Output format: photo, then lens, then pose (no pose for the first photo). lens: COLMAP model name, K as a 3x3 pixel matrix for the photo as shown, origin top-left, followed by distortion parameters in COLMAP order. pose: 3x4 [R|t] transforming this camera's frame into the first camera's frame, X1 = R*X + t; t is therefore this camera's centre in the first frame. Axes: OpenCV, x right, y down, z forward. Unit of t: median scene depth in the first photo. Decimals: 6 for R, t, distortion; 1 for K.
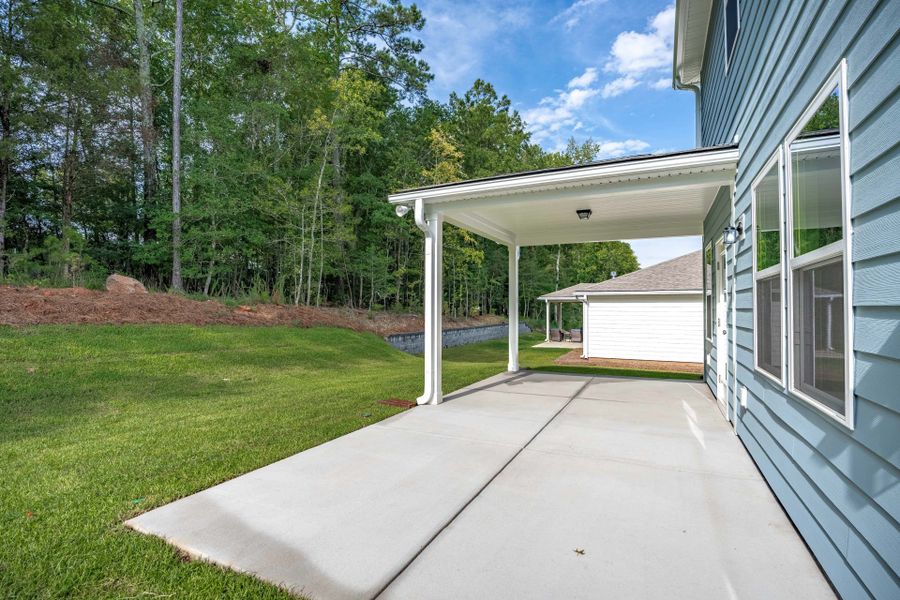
lens RADIAL K [[431.5, 0, 448.0], [0, 431.5, 301.8], [0, 0, 1]] dist [-0.024384, 0.000586]
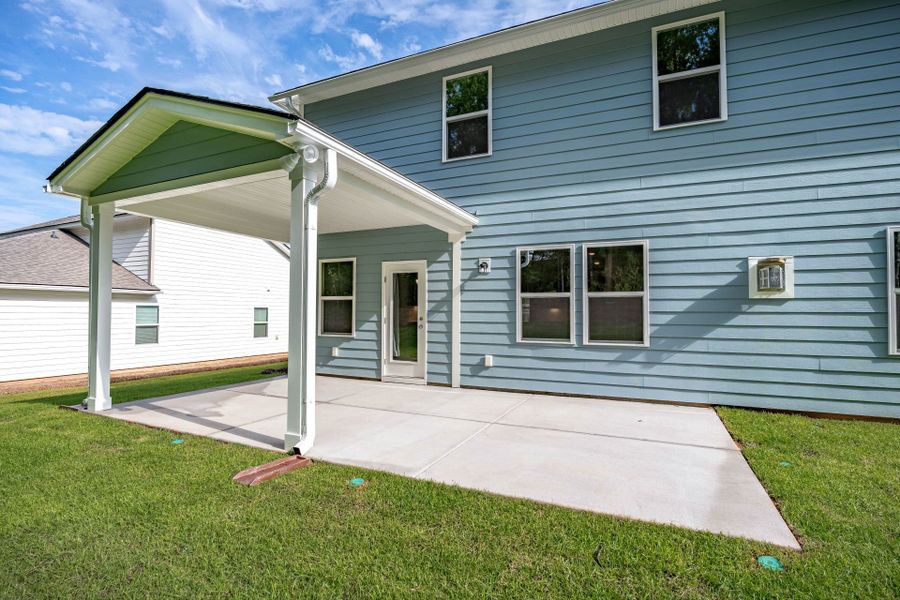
lens RADIAL K [[431.5, 0, 447.5], [0, 431.5, 299.6], [0, 0, 1]] dist [-0.024384, 0.000586]
pose [[-0.016336, 0.021554, 0.999634, -0.273794], [-0.019262, 0.999575, -0.021868, 0.002627], [-0.999681, -0.019612, -0.015914, 0.292511]]
